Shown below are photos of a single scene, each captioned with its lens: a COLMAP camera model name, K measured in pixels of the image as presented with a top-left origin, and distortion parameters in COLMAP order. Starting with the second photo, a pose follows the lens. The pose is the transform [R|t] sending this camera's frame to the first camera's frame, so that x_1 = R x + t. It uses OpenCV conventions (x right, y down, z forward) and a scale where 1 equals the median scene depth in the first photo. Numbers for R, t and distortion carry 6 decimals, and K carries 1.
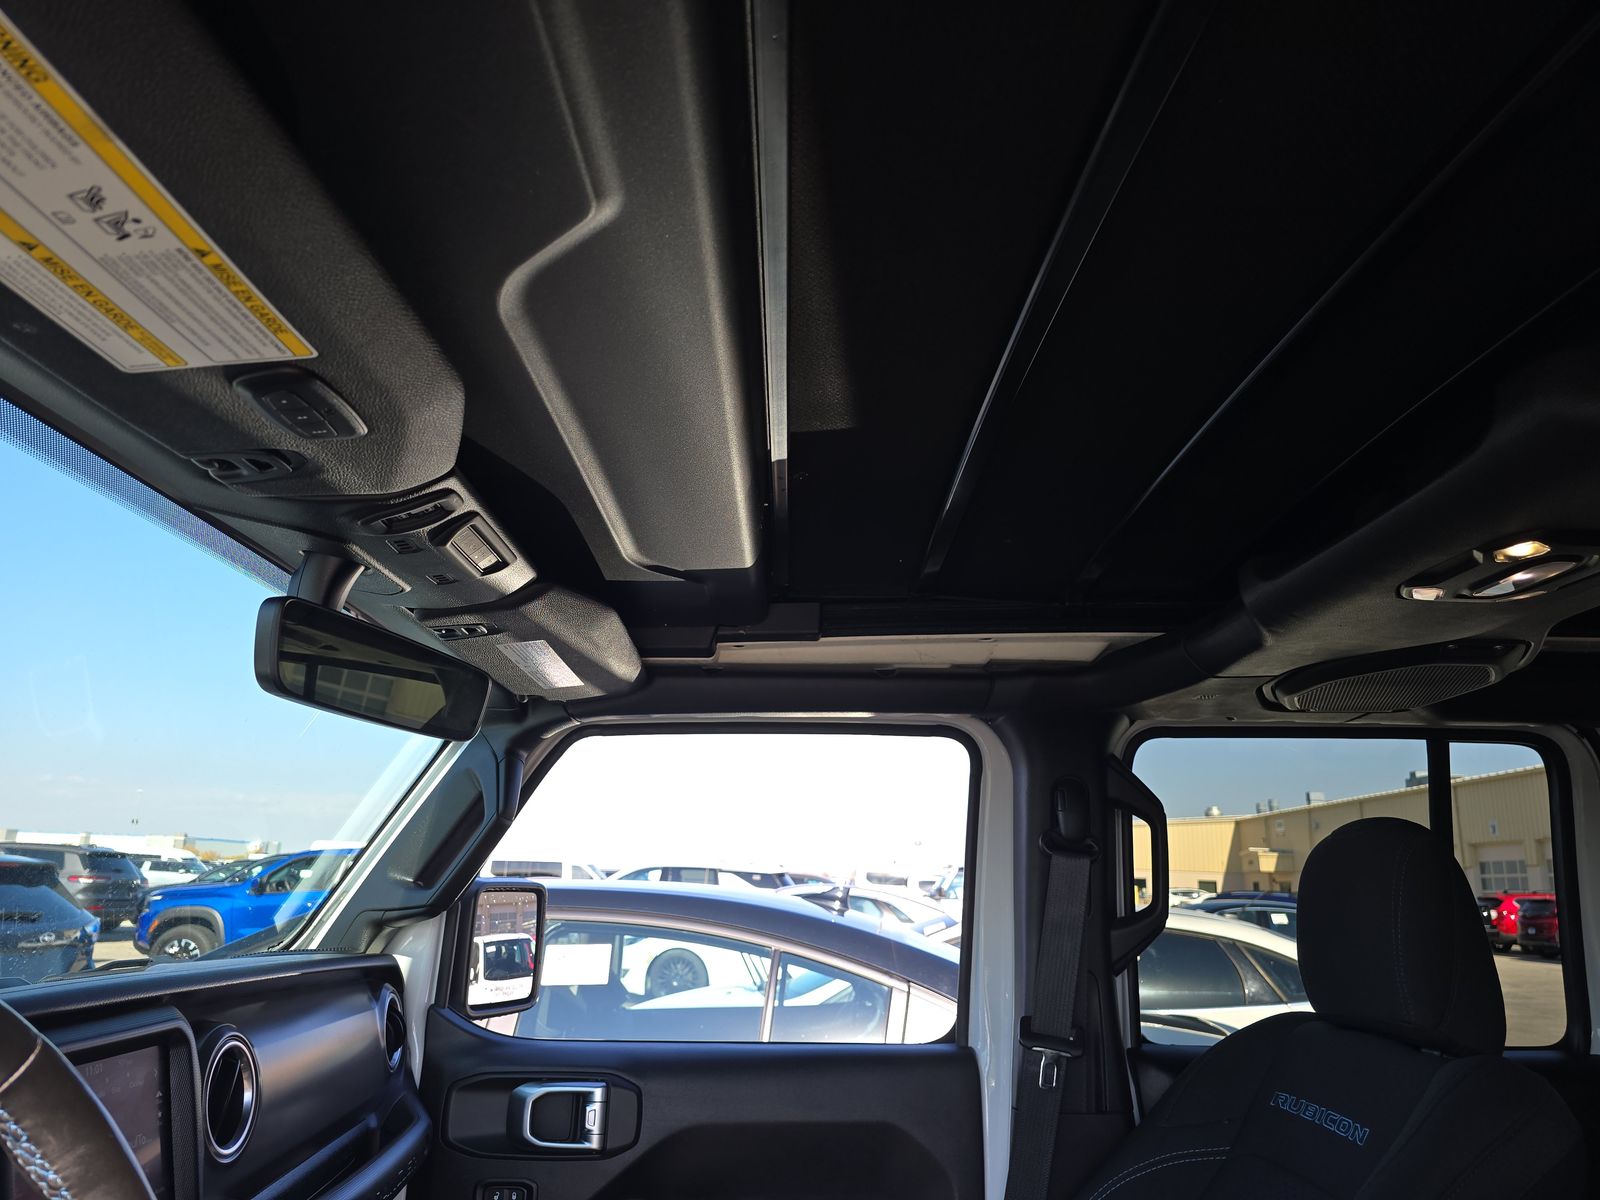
lens RADIAL K [[1074.9, 0, 798.0], [0, 1074.9, 597.9], [0, 0, 1]] dist [0.039652, -0.029930]
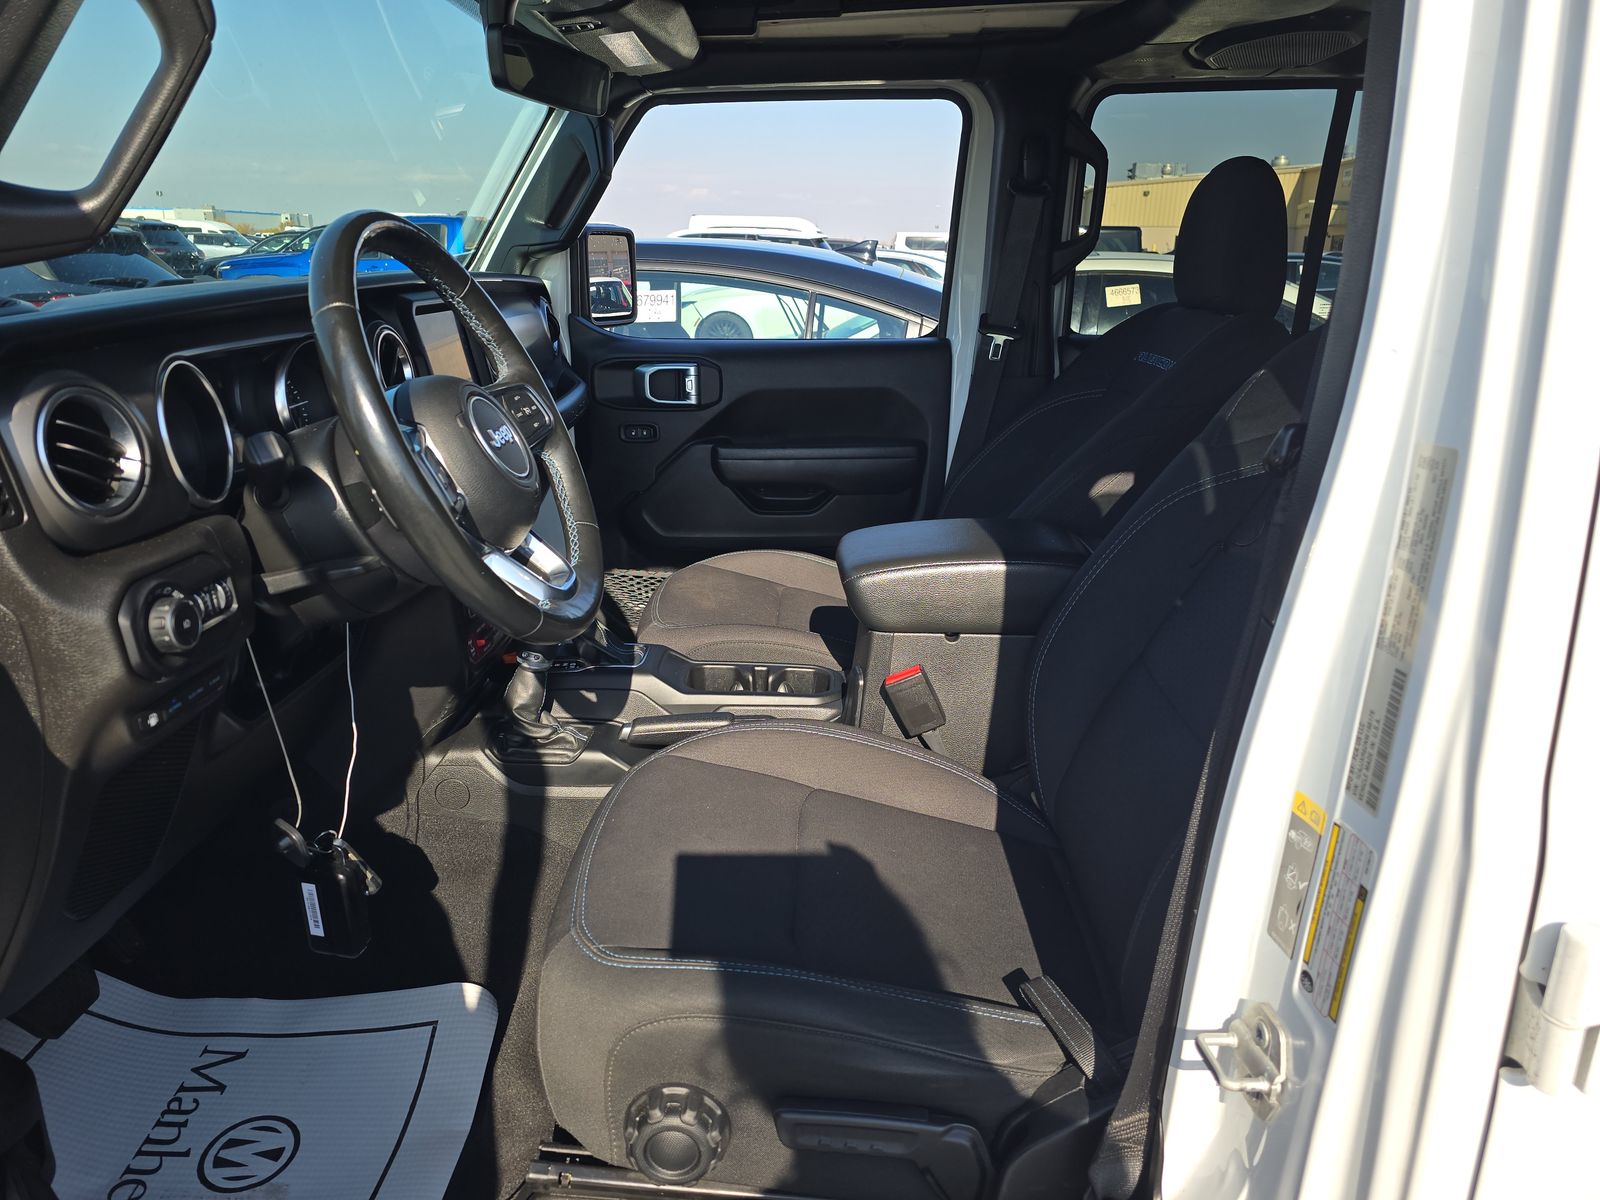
lens RADIAL K [[1074.9, 0, 799.5], [0, 1074.9, 608.4], [0, 0, 1]] dist [0.039652, -0.029930]
pose [[0.999285, -0.005605, -0.037386, 0.015578], [0.025116, 0.837579, 0.545739, -0.070422], [0.028255, -0.546288, 0.837121, -0.405379]]
